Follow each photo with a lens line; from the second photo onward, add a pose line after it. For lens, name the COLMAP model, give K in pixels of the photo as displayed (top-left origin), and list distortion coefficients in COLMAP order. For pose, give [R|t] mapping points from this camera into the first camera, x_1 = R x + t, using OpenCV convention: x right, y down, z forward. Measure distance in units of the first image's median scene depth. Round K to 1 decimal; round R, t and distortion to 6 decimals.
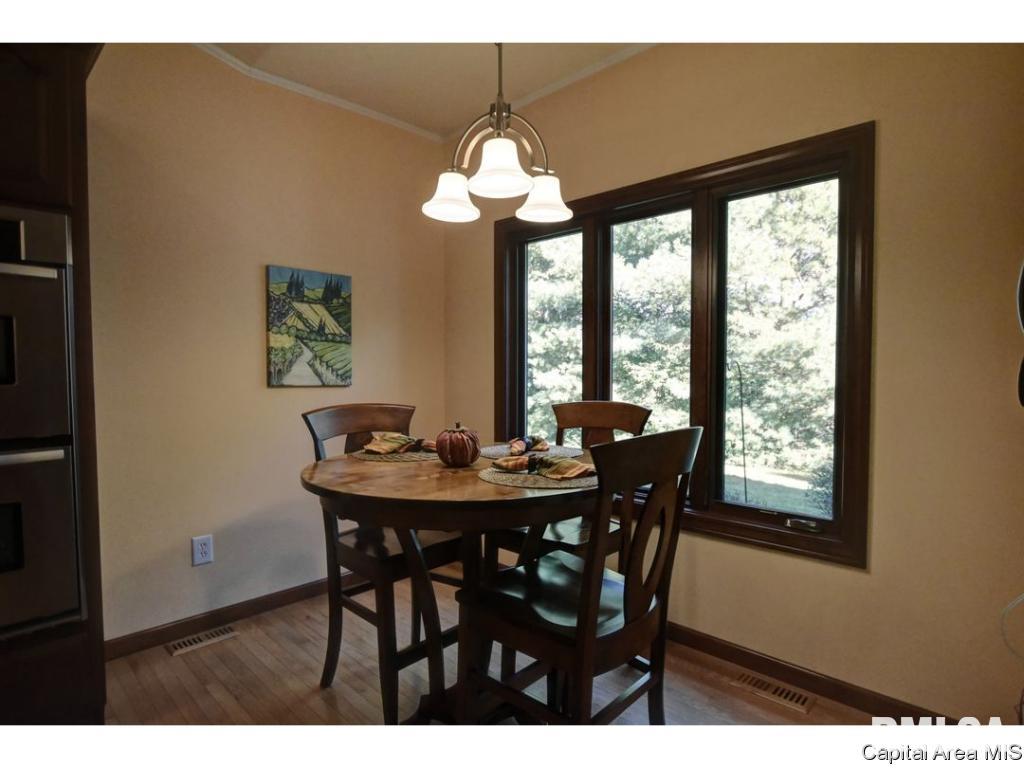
lens RADIAL K [[556.1, 0, 509.5], [0, 556.1, 390.0], [0, 0, 1]] dist [-0.015202, 0.002186]
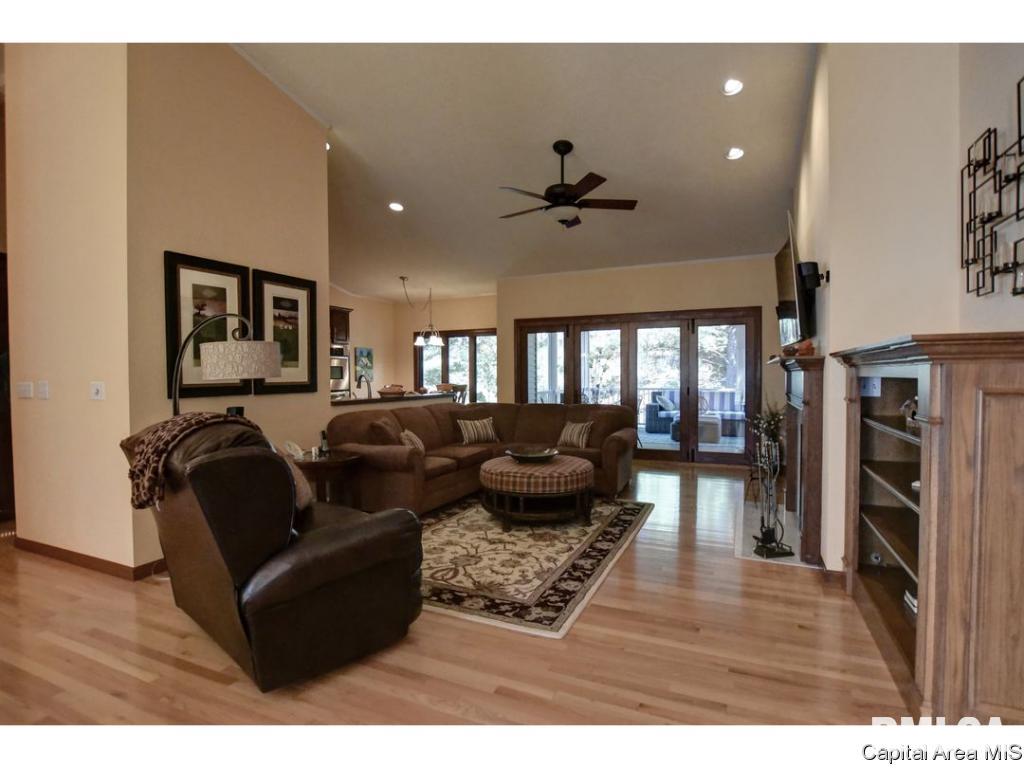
lens RADIAL K [[501.5, 0, 502.0], [0, 501.5, 384.5], [0, 0, 1]] dist [-0.007629, -0.000217]
pose [[0.944461, -0.011031, 0.328437, -0.593860], [0.017882, 0.999681, -0.017847, 0.089657], [-0.328136, 0.022729, 0.944357, -2.337897]]
